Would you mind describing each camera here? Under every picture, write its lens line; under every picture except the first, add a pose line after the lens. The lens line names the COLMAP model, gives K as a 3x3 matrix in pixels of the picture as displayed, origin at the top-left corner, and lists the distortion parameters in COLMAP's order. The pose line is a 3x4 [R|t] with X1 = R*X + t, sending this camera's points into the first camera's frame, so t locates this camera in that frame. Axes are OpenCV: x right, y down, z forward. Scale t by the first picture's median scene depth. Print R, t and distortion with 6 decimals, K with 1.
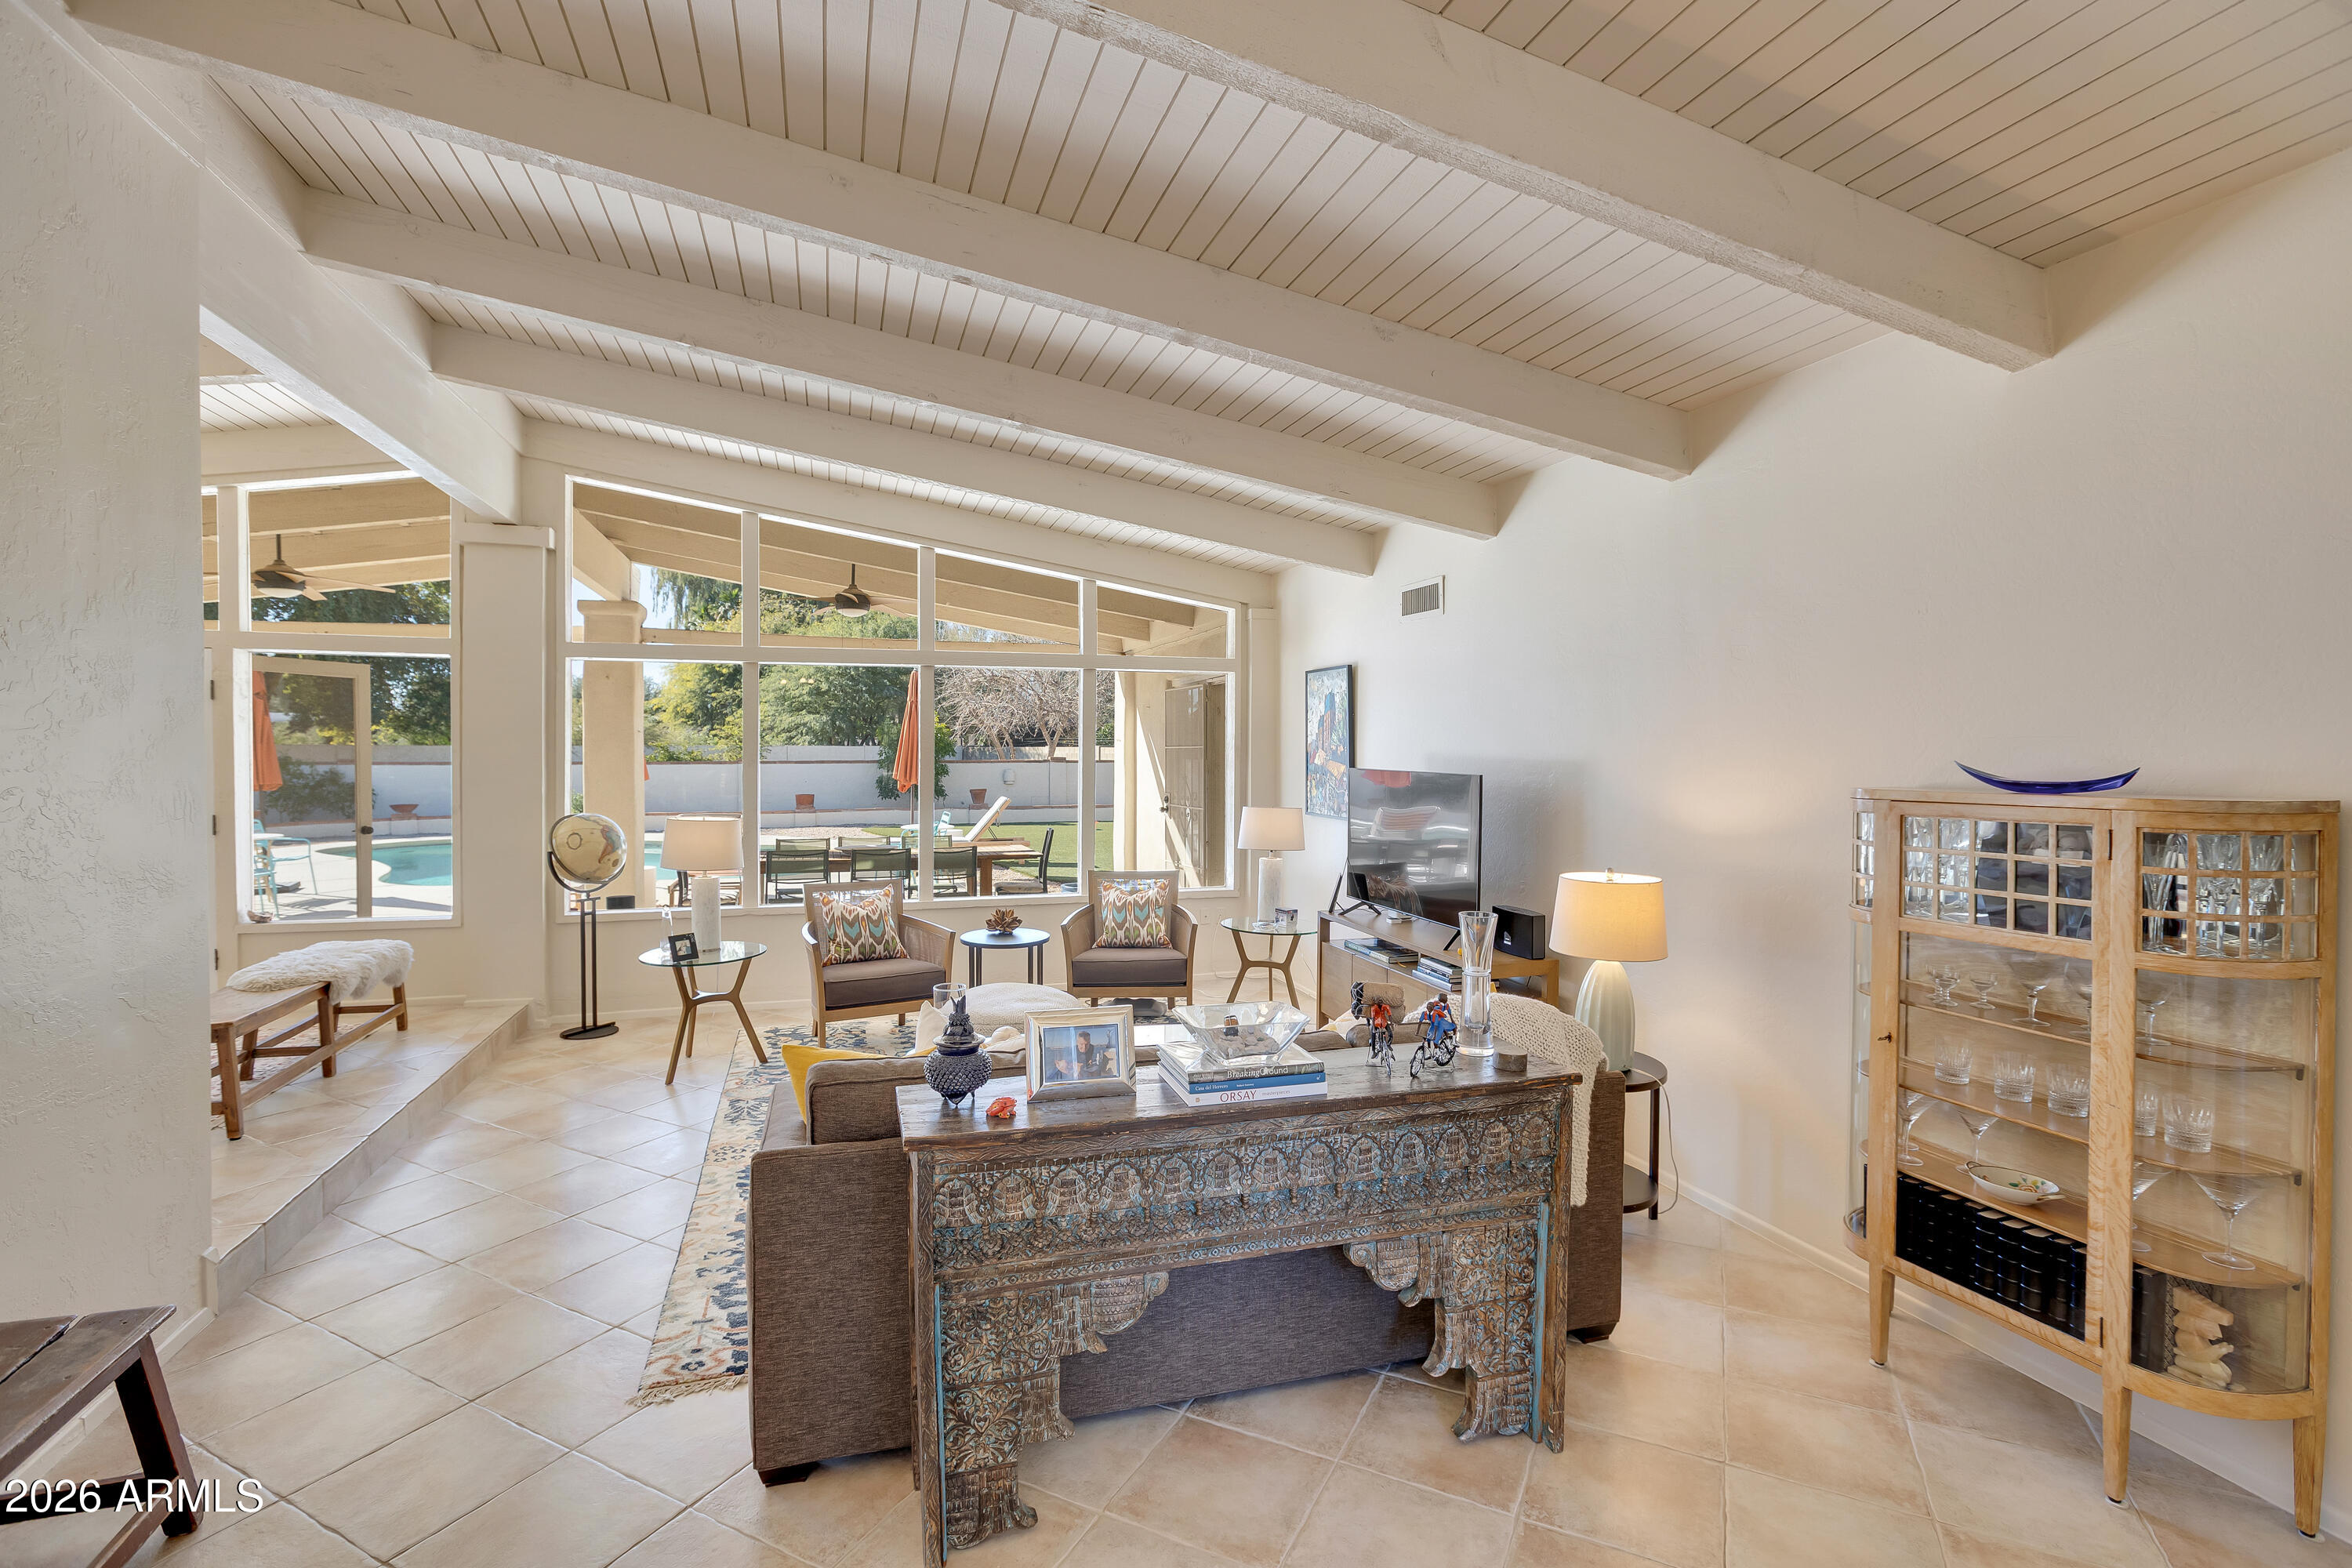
lens RADIAL K [[1088.0, 0, 1169.9], [0, 1088.0, 749.3], [0, 0, 1]] dist [-0.049809, 0.027236]
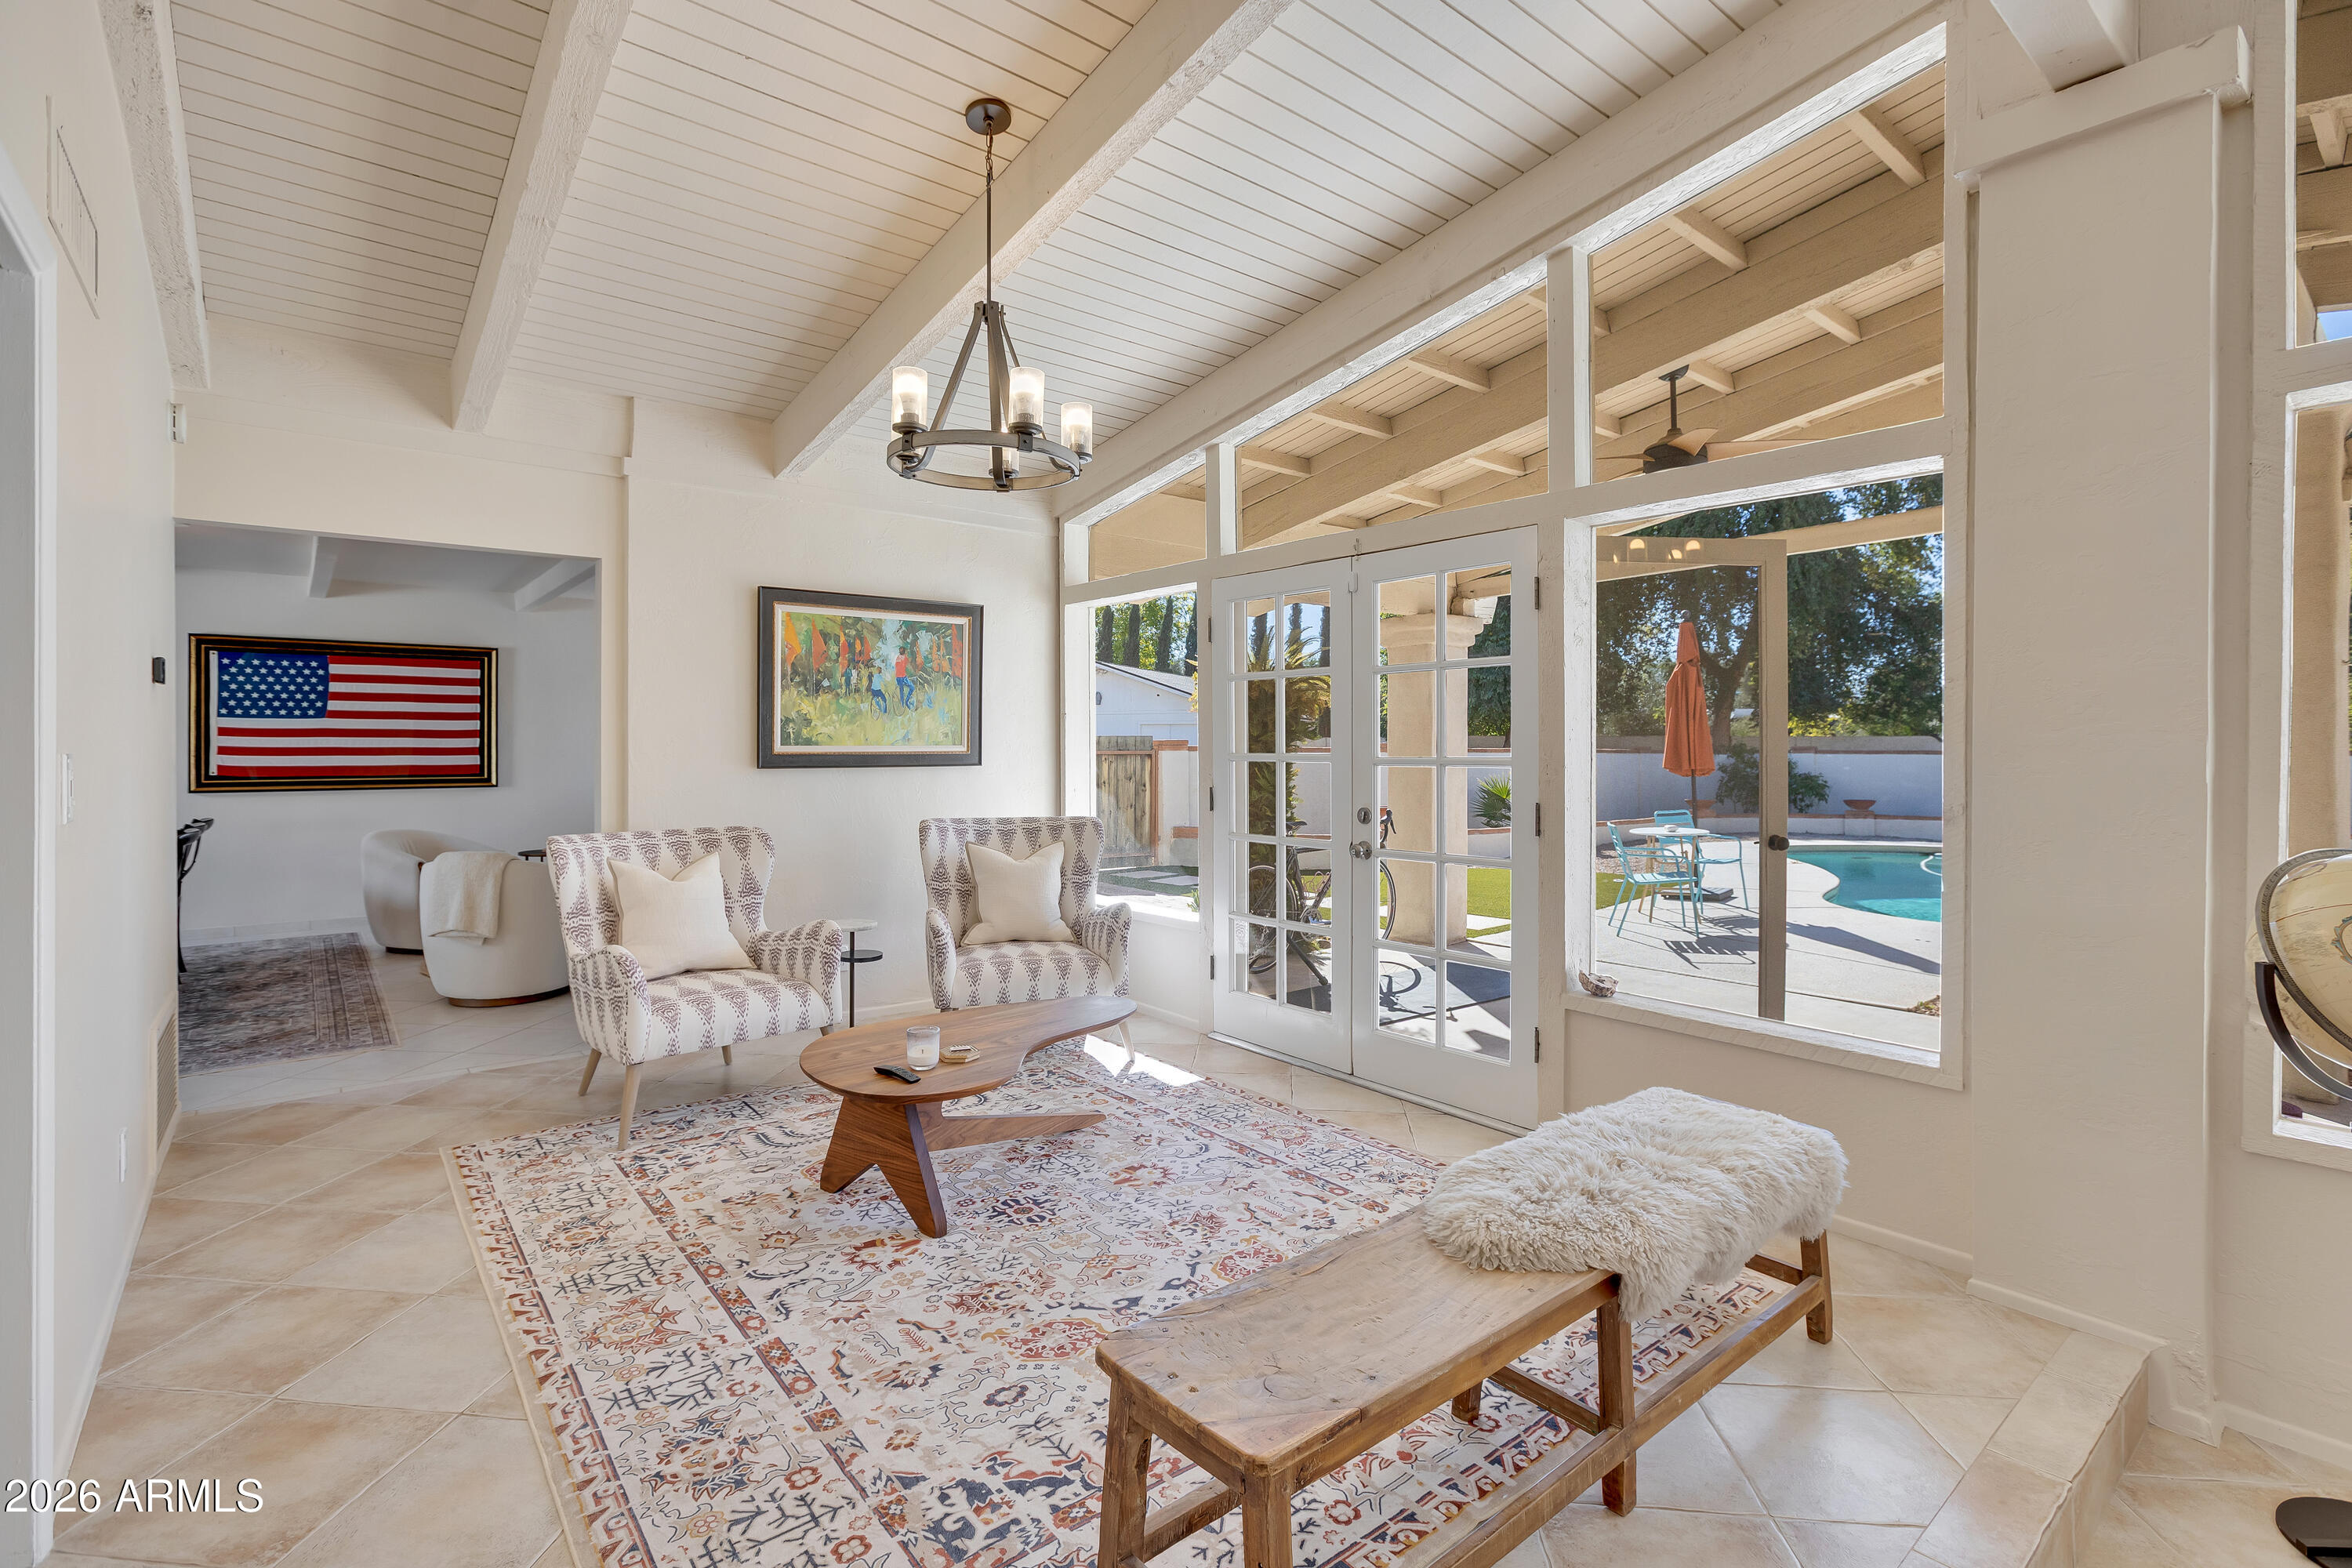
lens RADIAL K [[1088.0, 0, 1169.9], [0, 1088.0, 749.3], [0, 0, 1]] dist [-0.049809, 0.027236]
pose [[0.364272, 0.001593, -0.931291, -0.368190], [0.001196, 0.999997, 0.002178, 0.027012], [0.931292, -0.001907, 0.364269, 0.530008]]
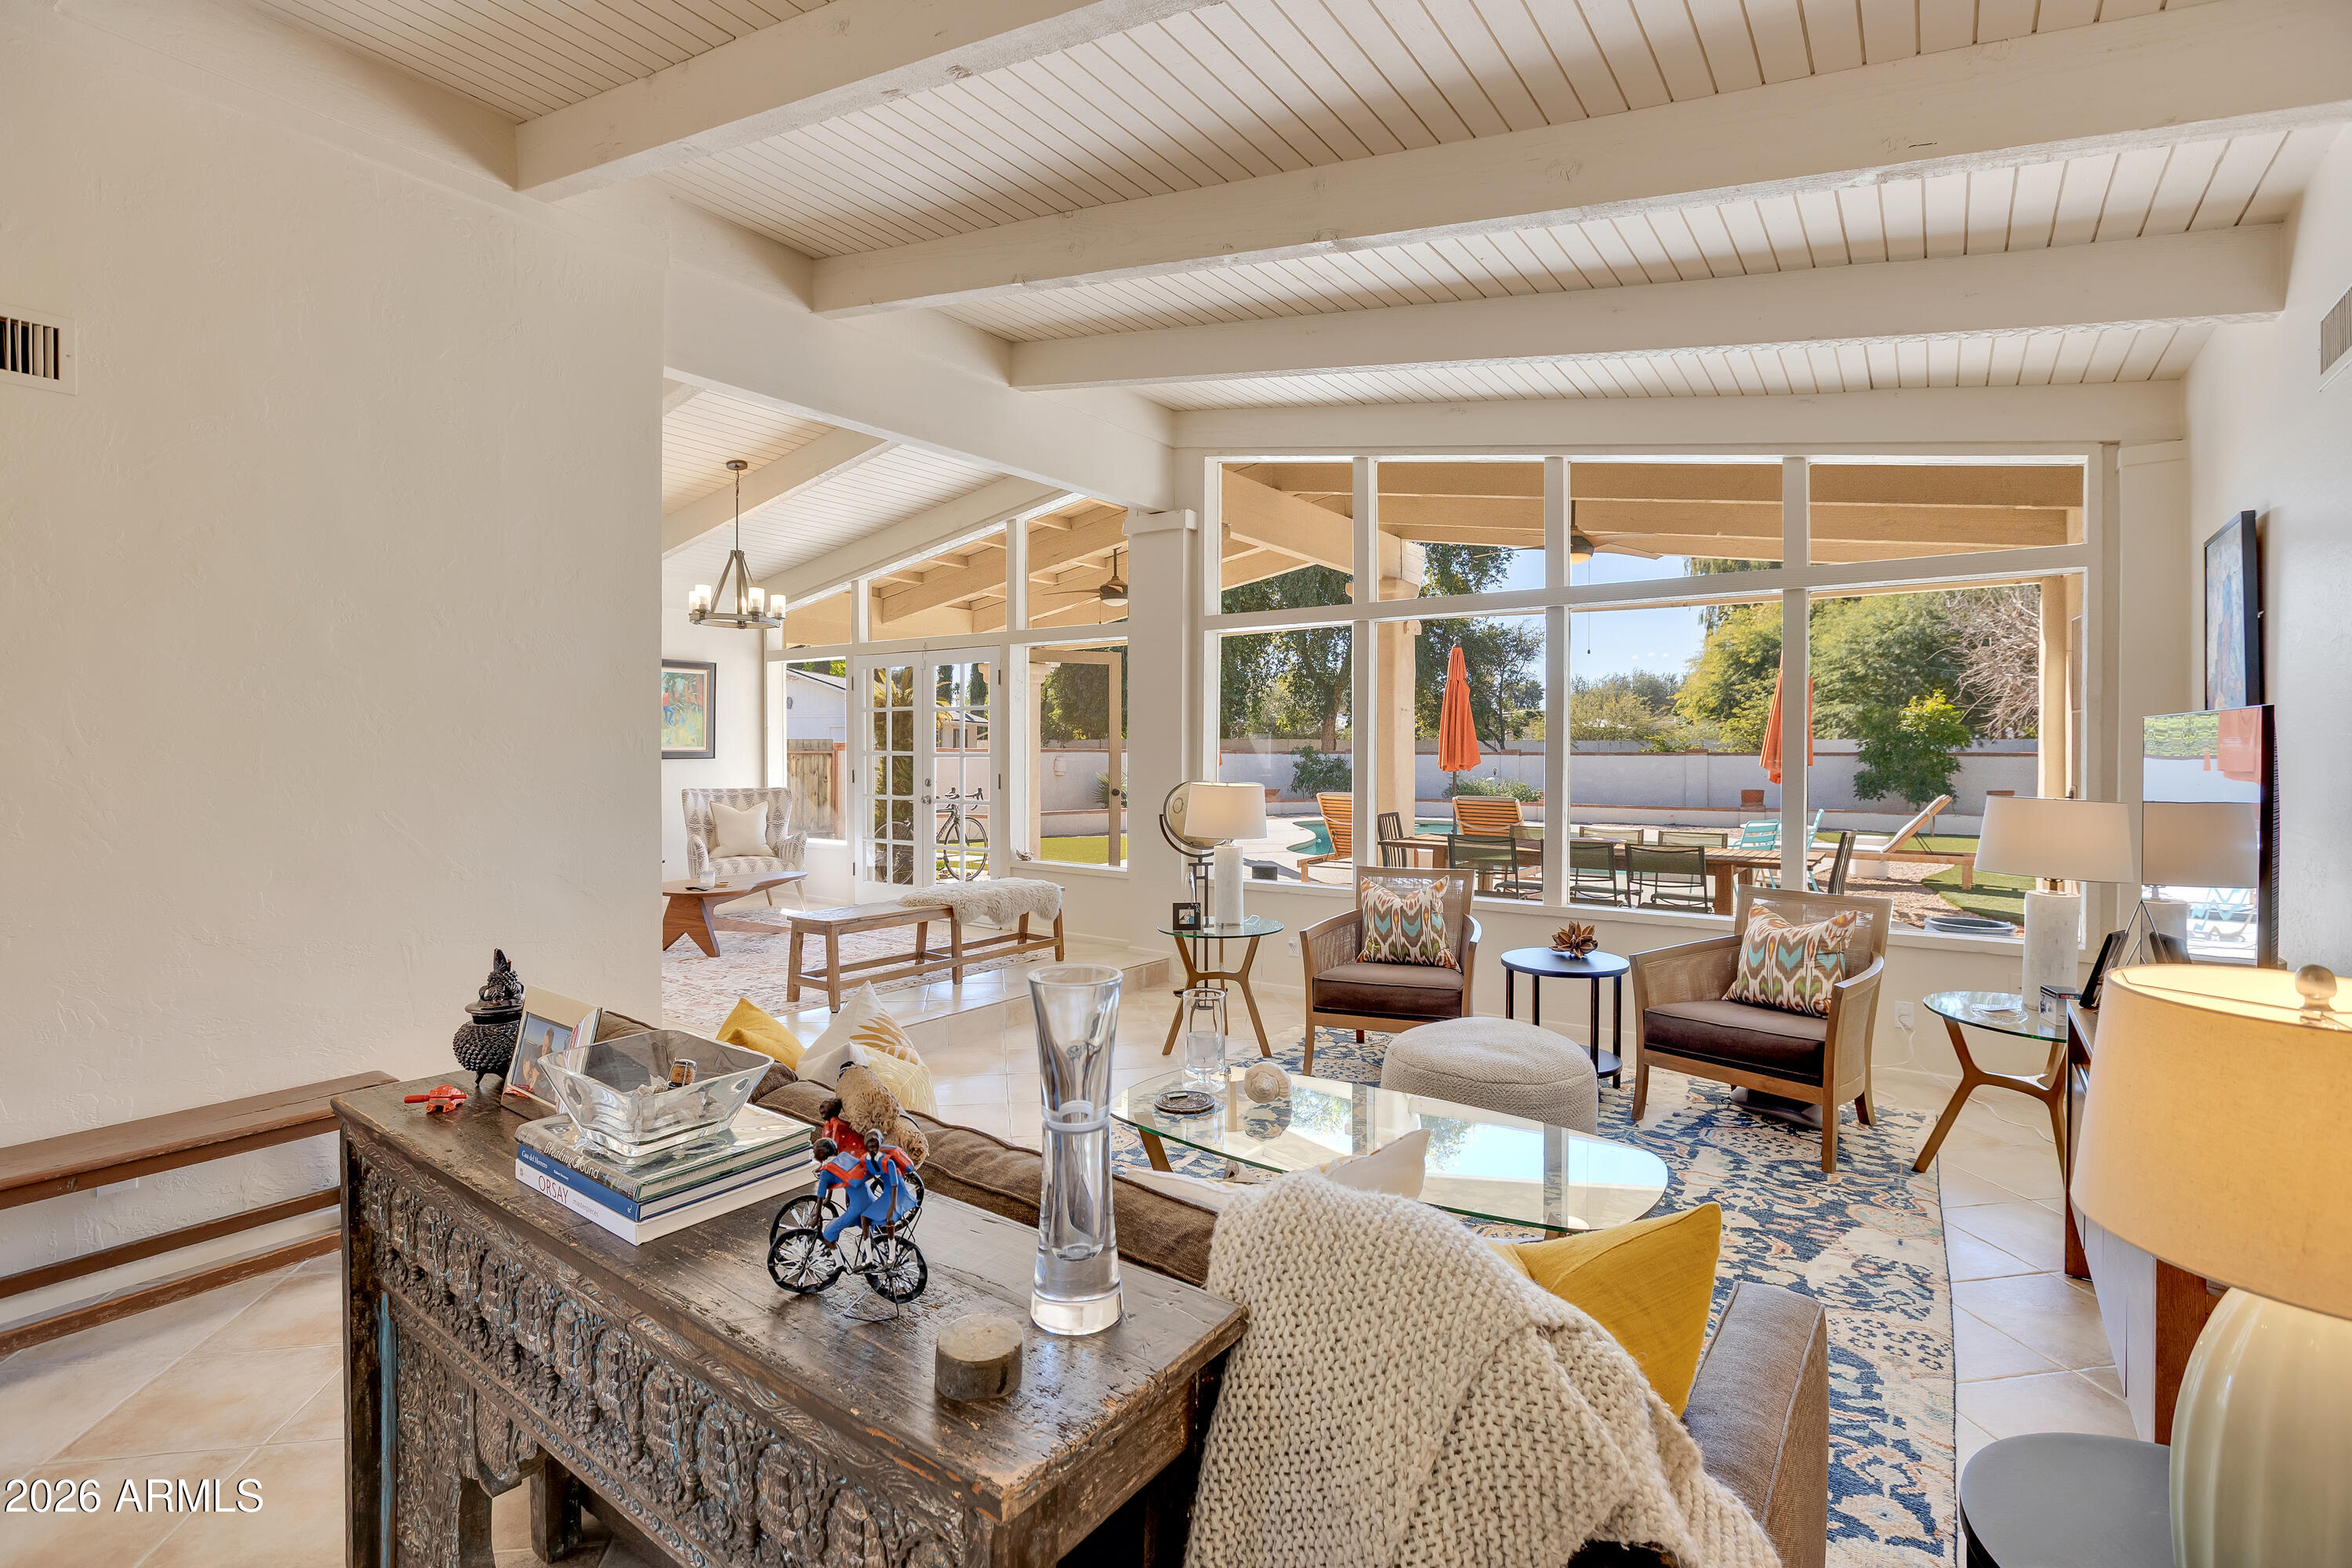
lens RADIAL K [[1088.0, 0, 1169.9], [0, 1088.0, 749.3], [0, 0, 1]] dist [-0.049809, 0.027236]
pose [[0.600754, 0.000504, -0.799434, 0.257968], [0.000228, 1.000000, 0.000802, 0.028194], [0.799434, -0.000664, 0.600754, 0.334220]]
